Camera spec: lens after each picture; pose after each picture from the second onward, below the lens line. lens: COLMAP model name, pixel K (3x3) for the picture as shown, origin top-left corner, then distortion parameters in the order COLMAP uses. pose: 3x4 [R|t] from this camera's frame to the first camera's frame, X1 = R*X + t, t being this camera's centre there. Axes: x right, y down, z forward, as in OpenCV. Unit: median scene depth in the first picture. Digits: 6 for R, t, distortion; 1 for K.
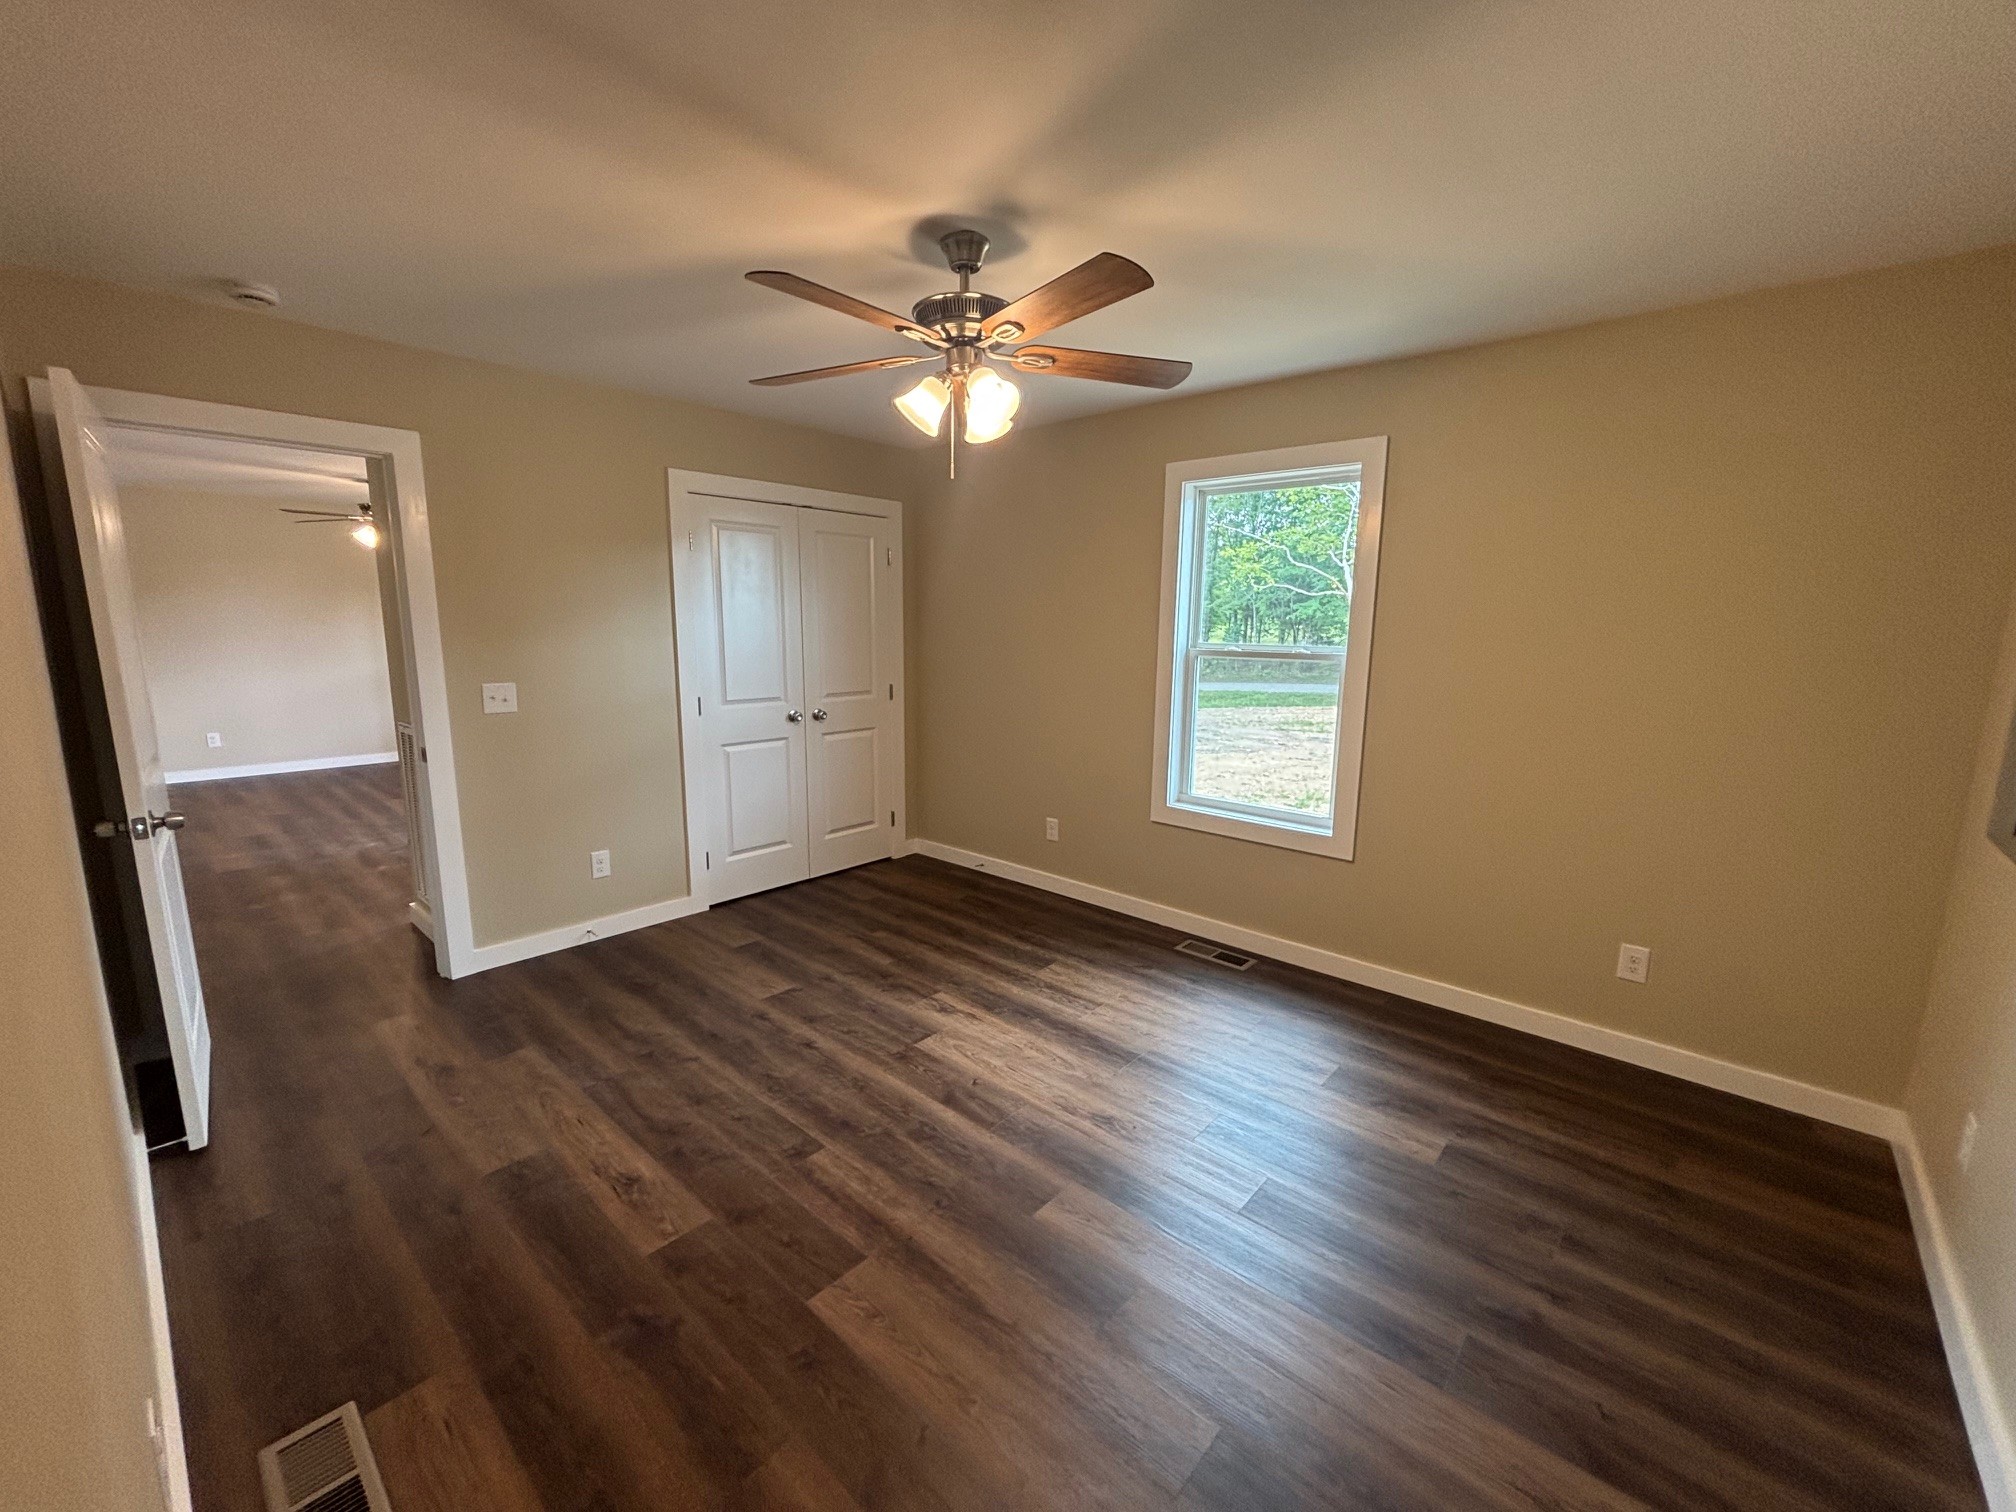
lens RADIAL K [[825.3, 0, 1008.0], [0, 825.3, 756.0], [0, 0, 1]] dist [0.000044, 0.000842]
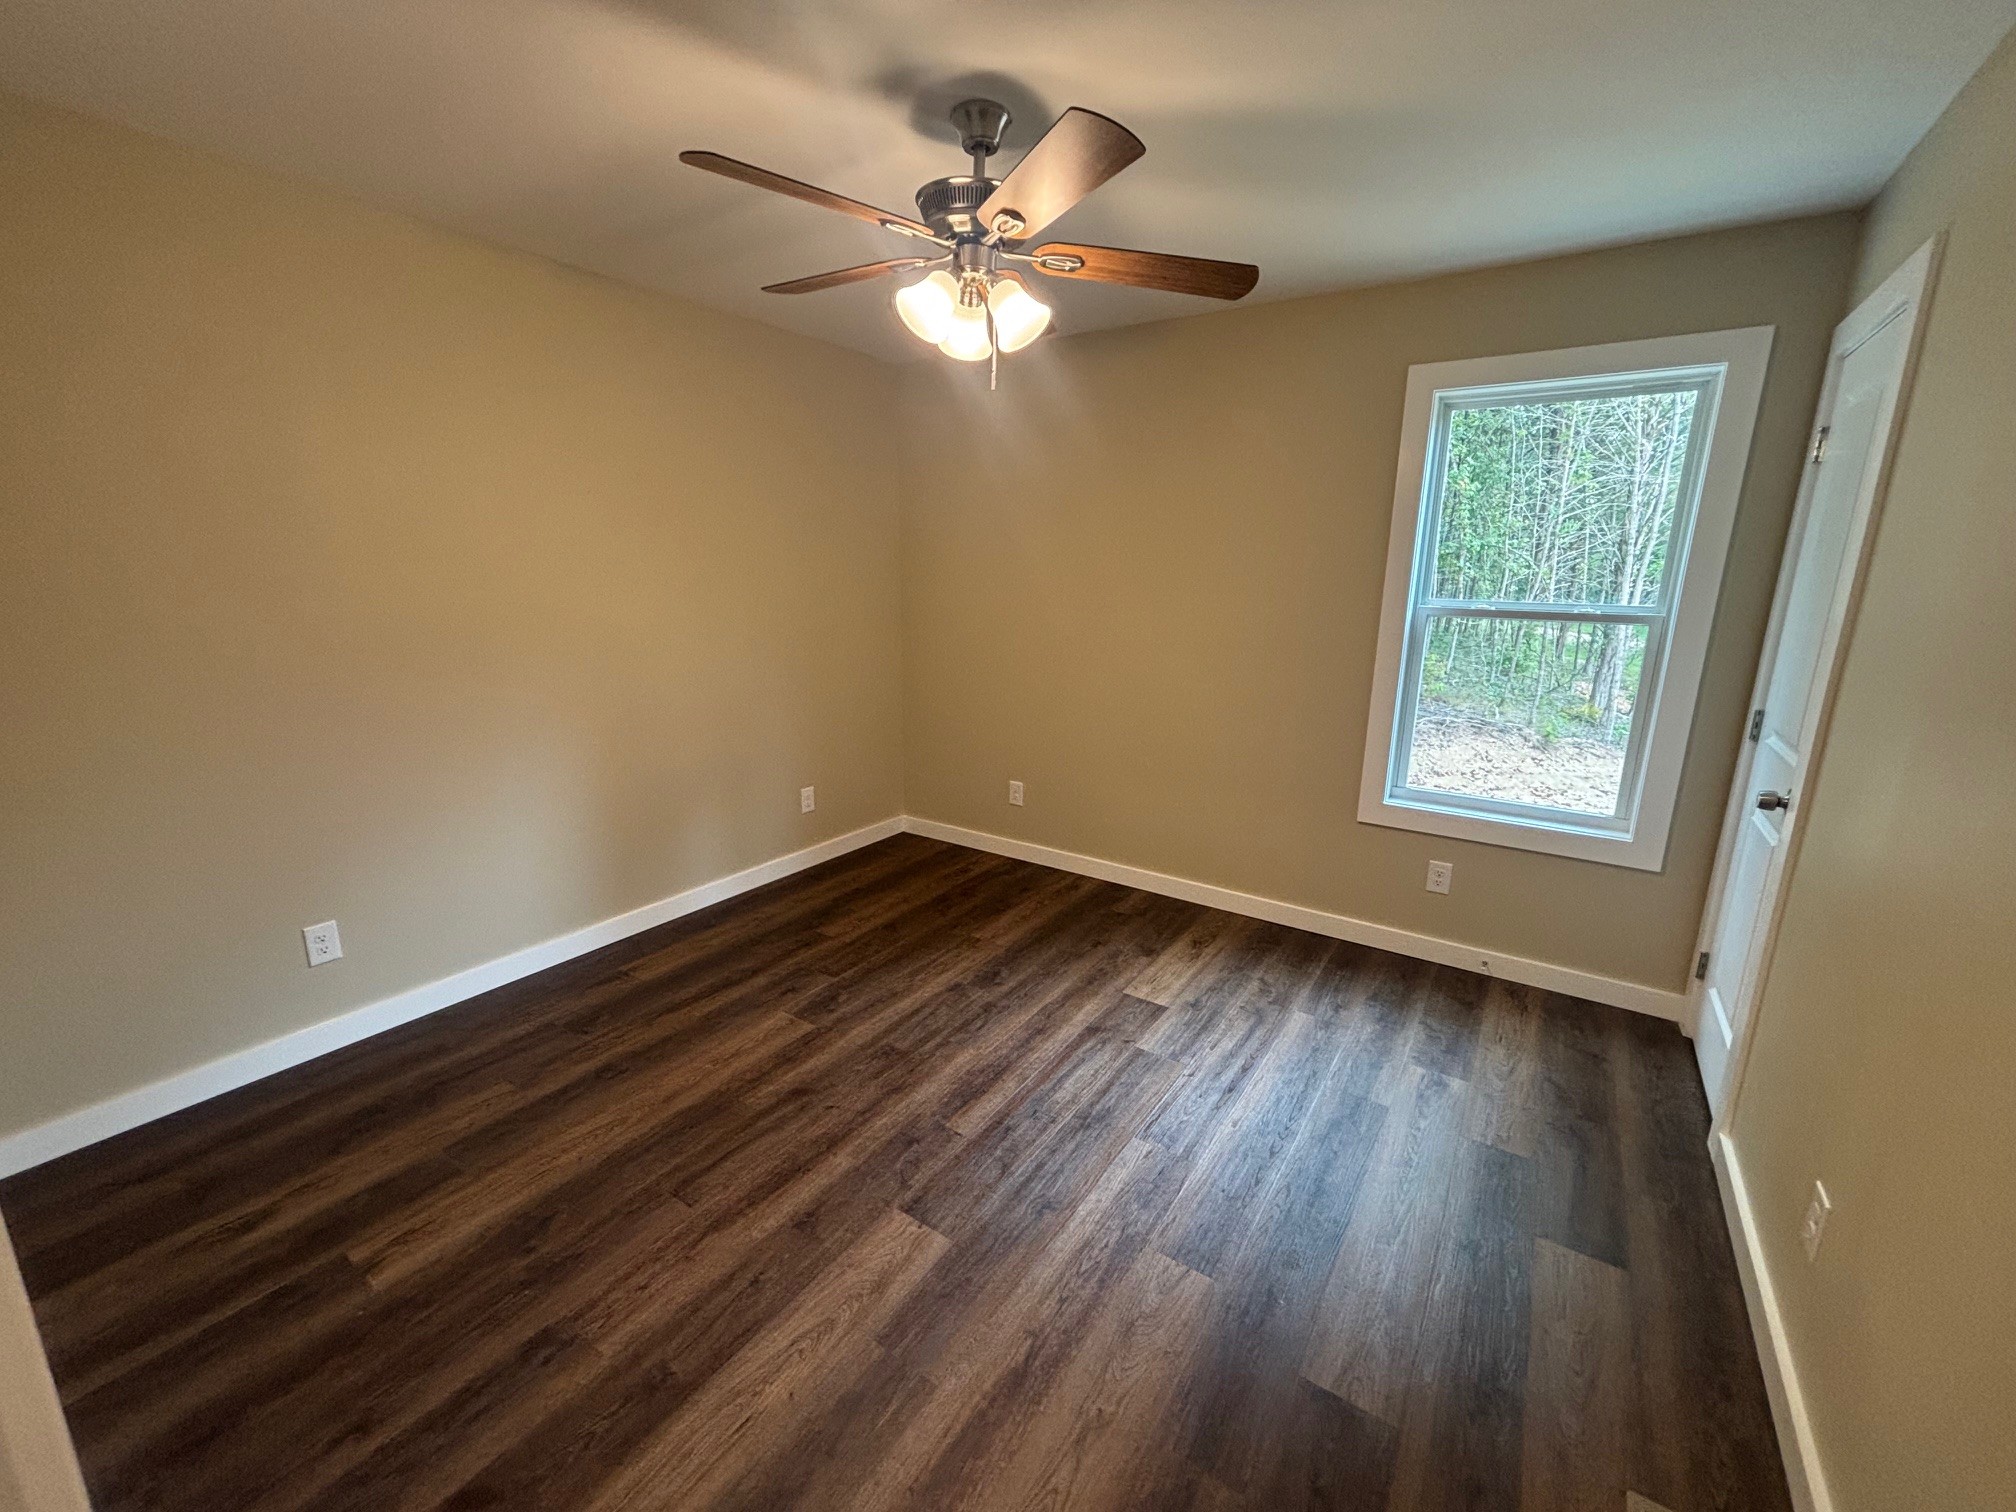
lens RADIAL K [[825.3, 0, 1008.0], [0, 825.3, 756.0], [0, 0, 1]] dist [0.000044, 0.000842]
pose [[0.991896, -0.030847, 0.123251, -0.144456], [0.023511, 0.997889, 0.060540, -0.023070], [-0.124858, -0.057151, 0.990527, 0.130246]]
